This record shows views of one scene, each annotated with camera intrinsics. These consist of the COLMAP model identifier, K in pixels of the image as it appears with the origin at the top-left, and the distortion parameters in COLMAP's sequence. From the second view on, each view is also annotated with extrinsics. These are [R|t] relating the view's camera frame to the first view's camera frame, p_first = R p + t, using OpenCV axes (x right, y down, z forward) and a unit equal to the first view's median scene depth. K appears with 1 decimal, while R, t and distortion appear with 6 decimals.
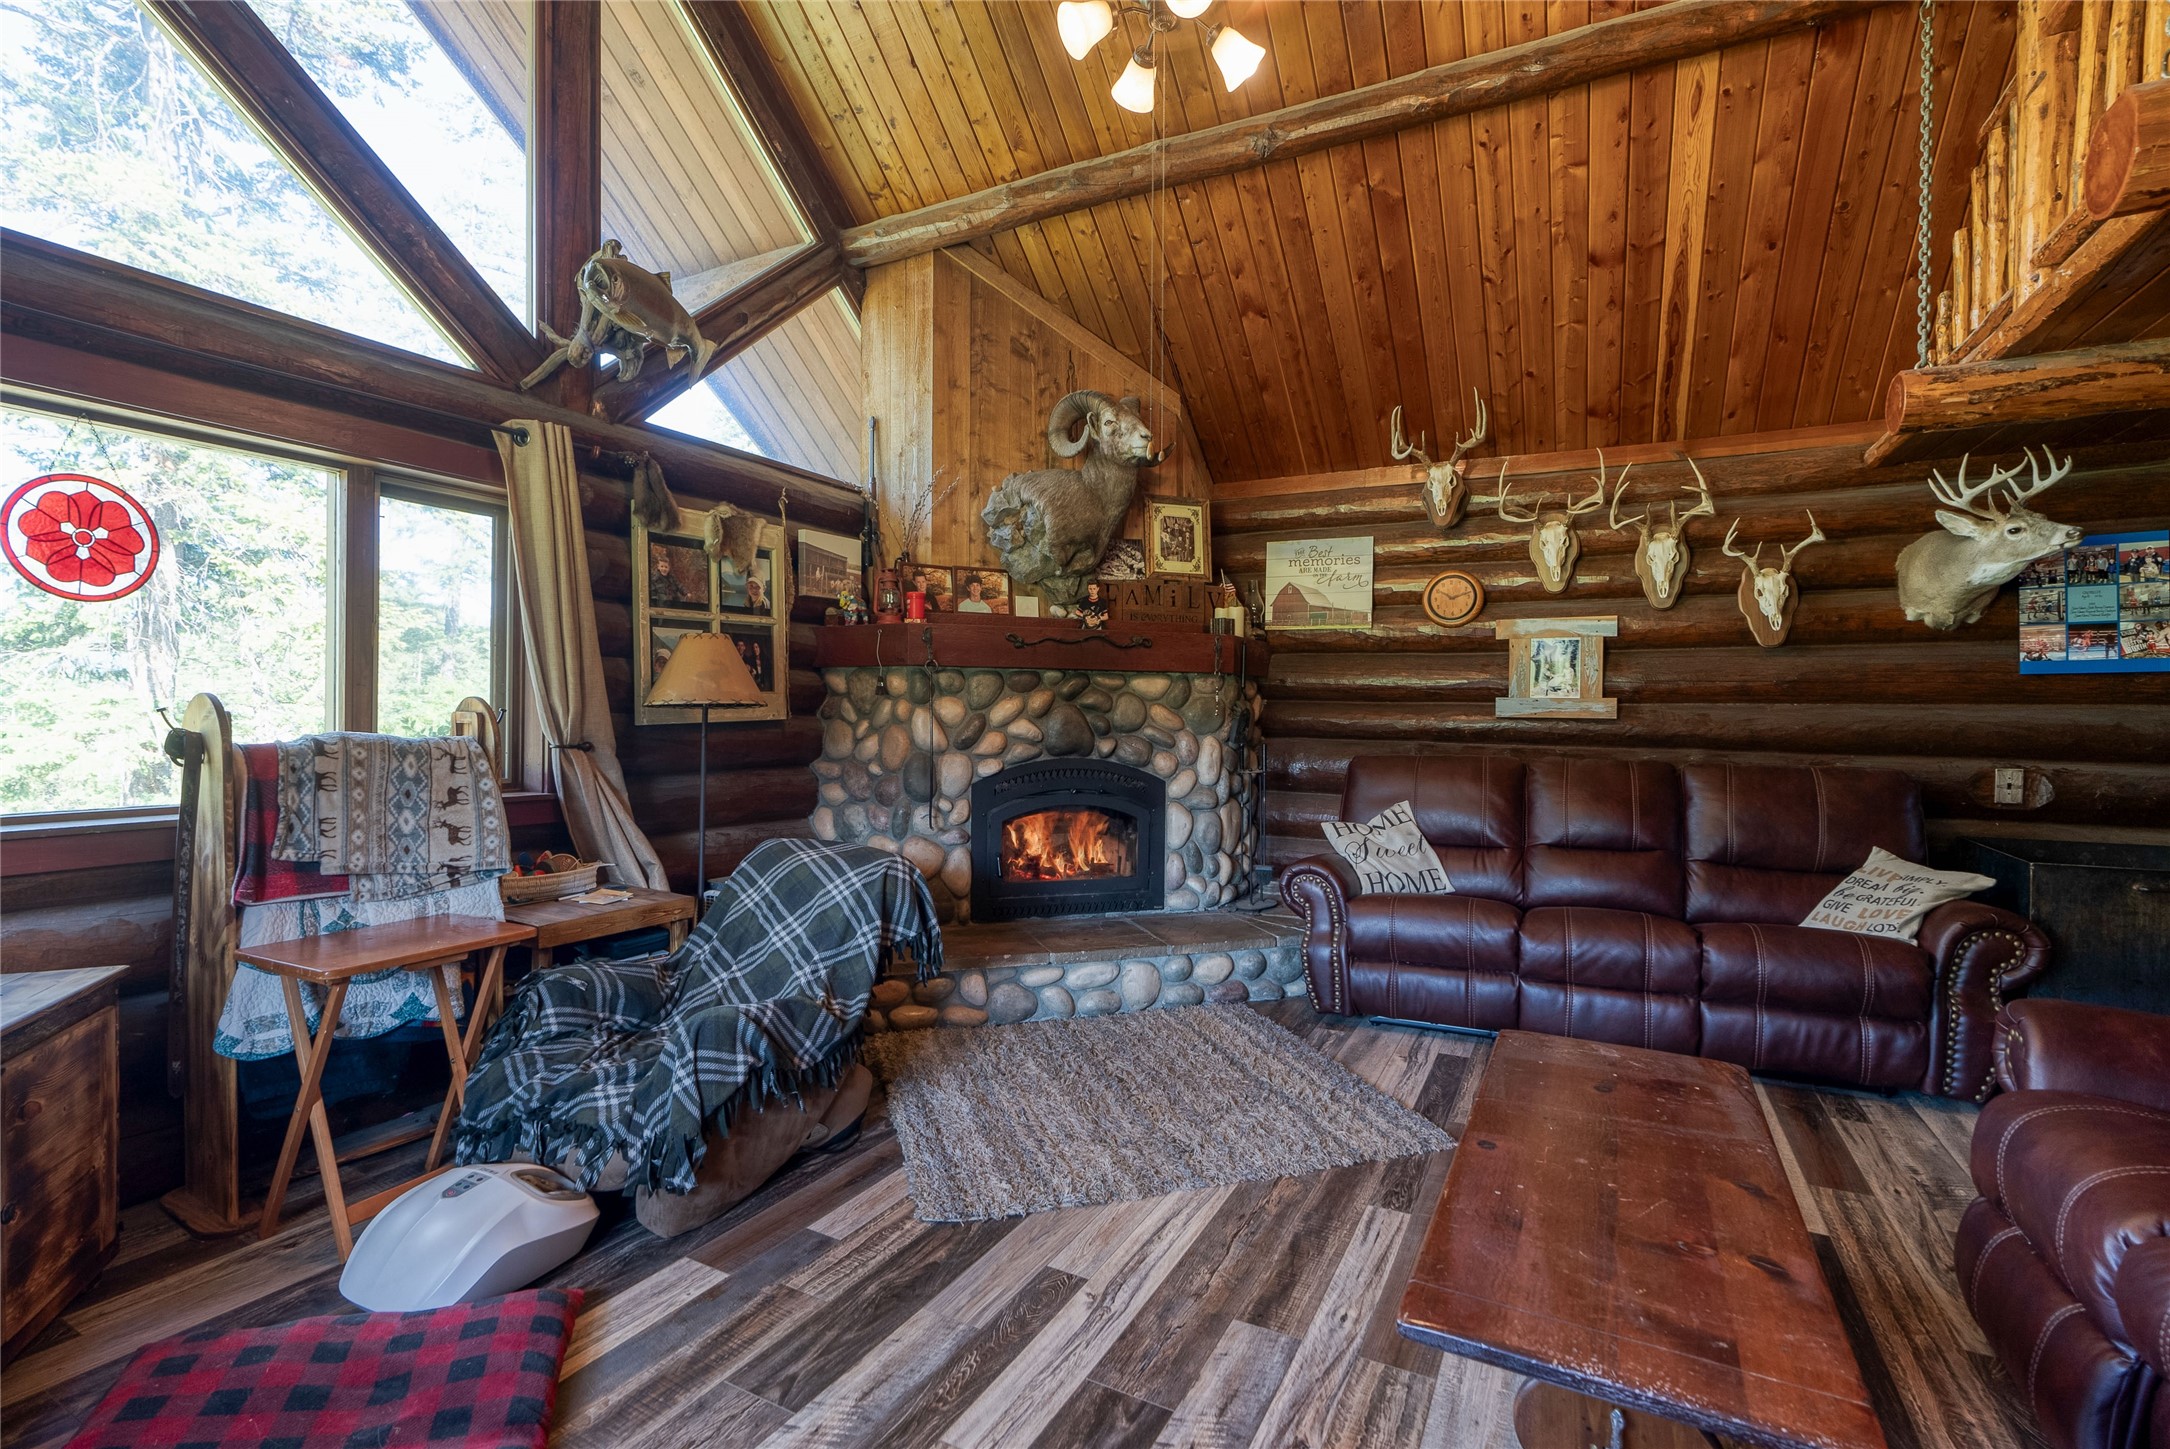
lens RADIAL K [[995.5, 0, 1097.1], [0, 995.5, 719.1], [0, 0, 1]] dist [-0.001215, -0.000293]
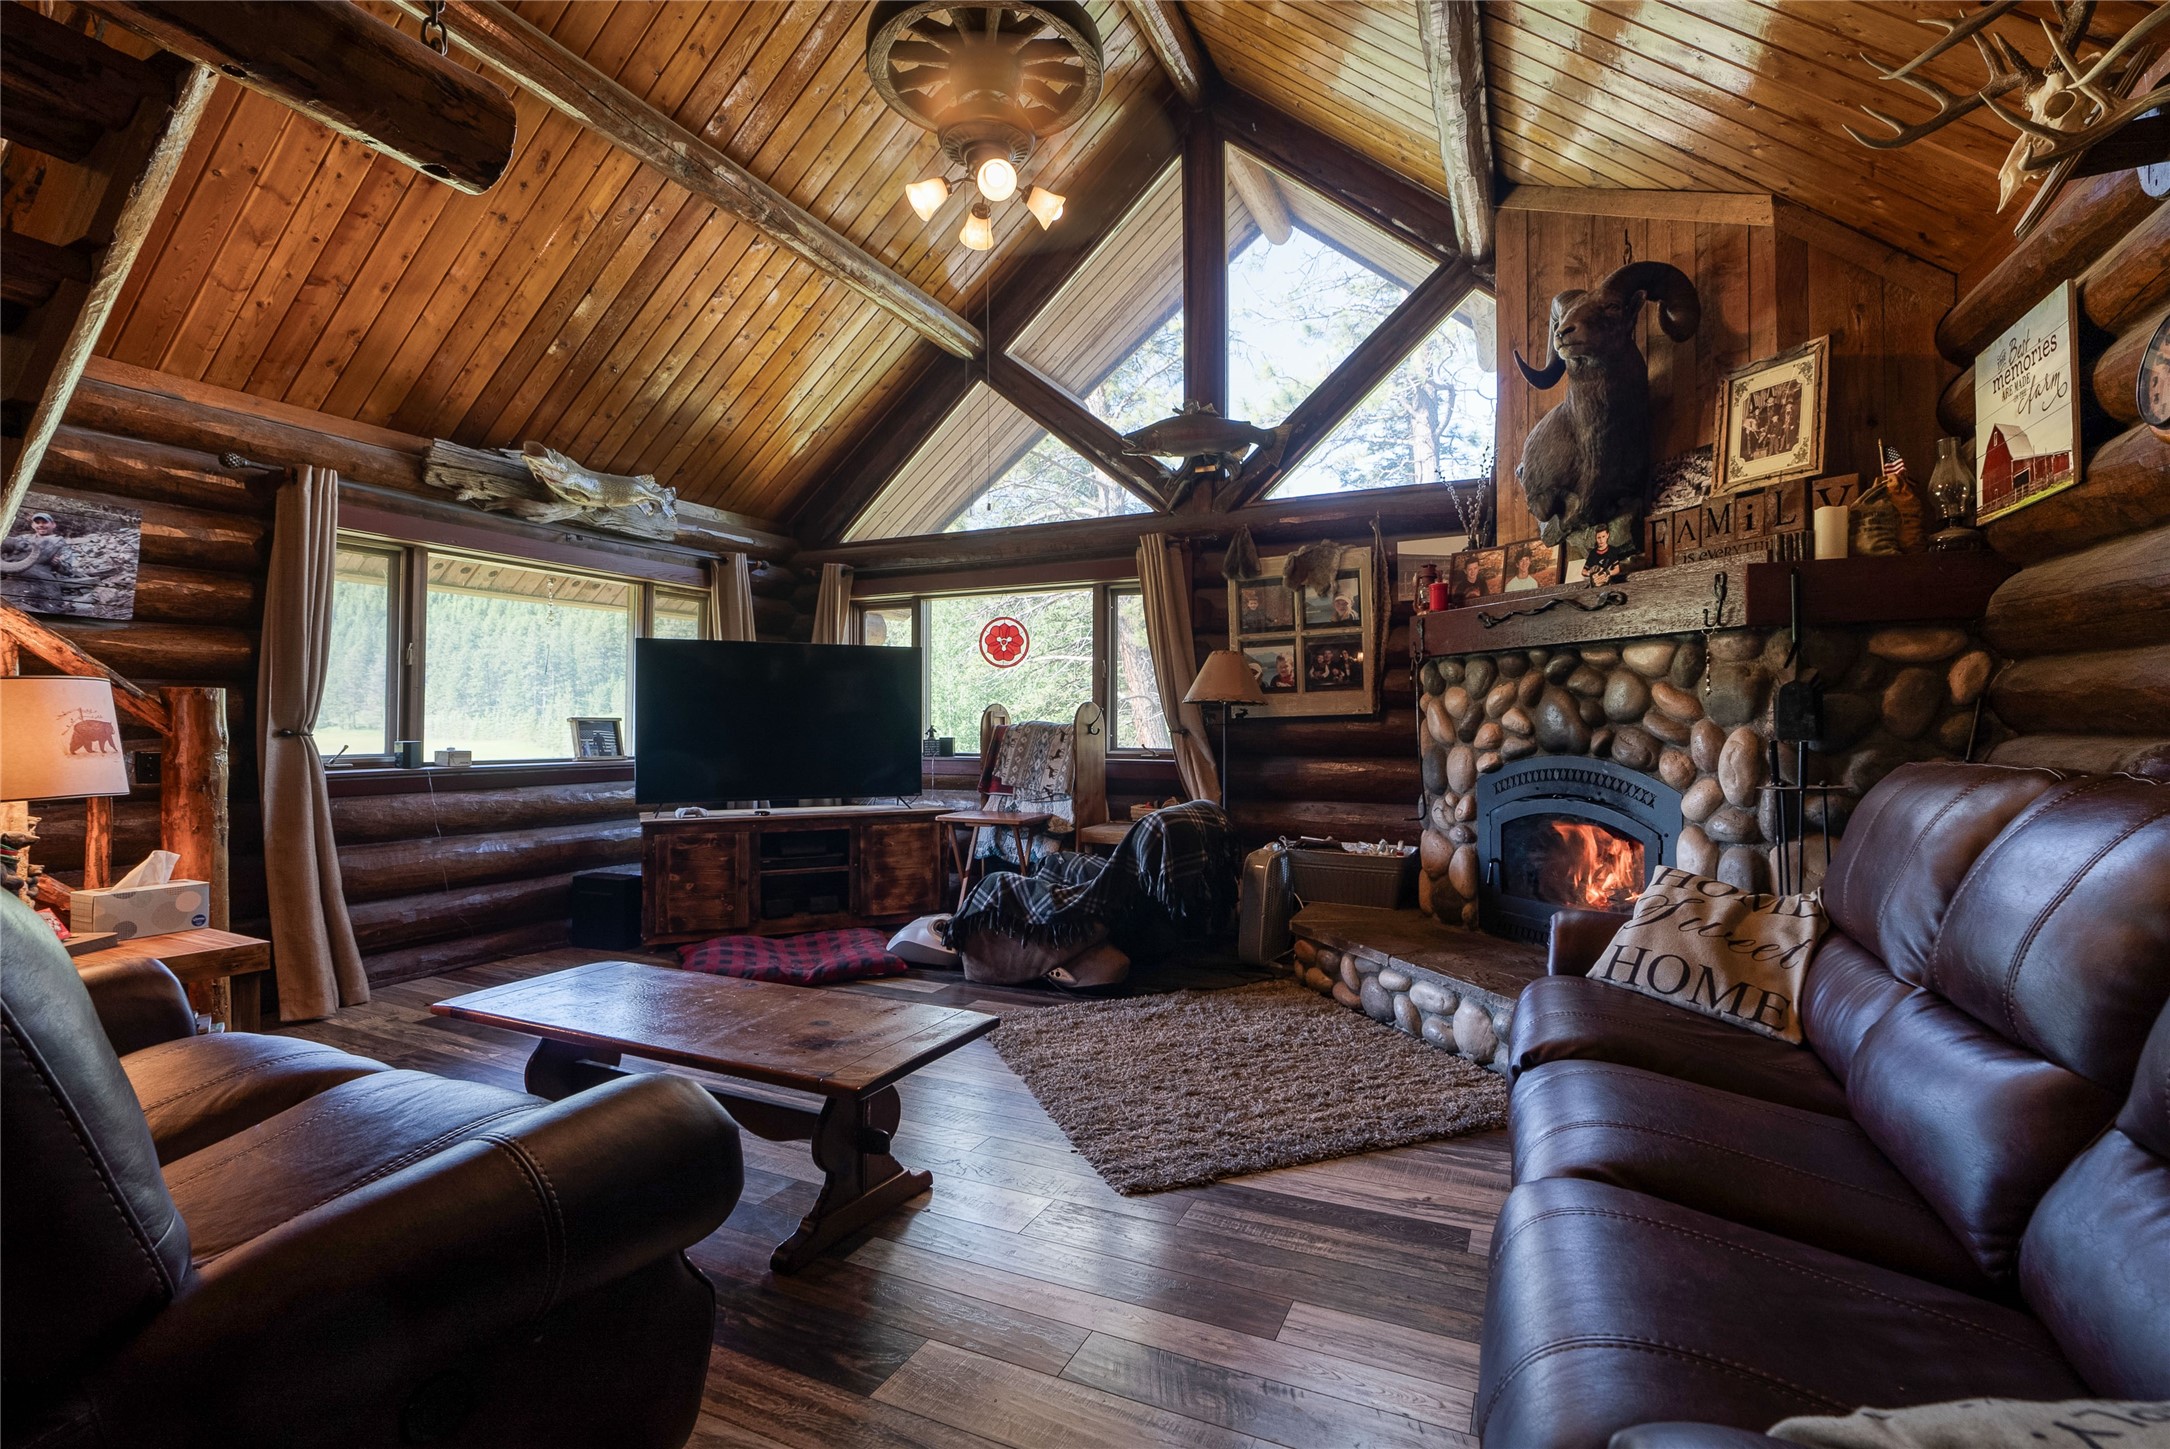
lens RADIAL K [[995.5, 0, 1093.8], [0, 995.5, 729.2], [0, 0, 1]] dist [-0.001215, -0.000293]
pose [[0.037248, -0.003482, -0.999300, 0.832833], [-0.003128, 0.999989, -0.003601, 0.023810], [0.999301, 0.003260, 0.037237, 0.645984]]
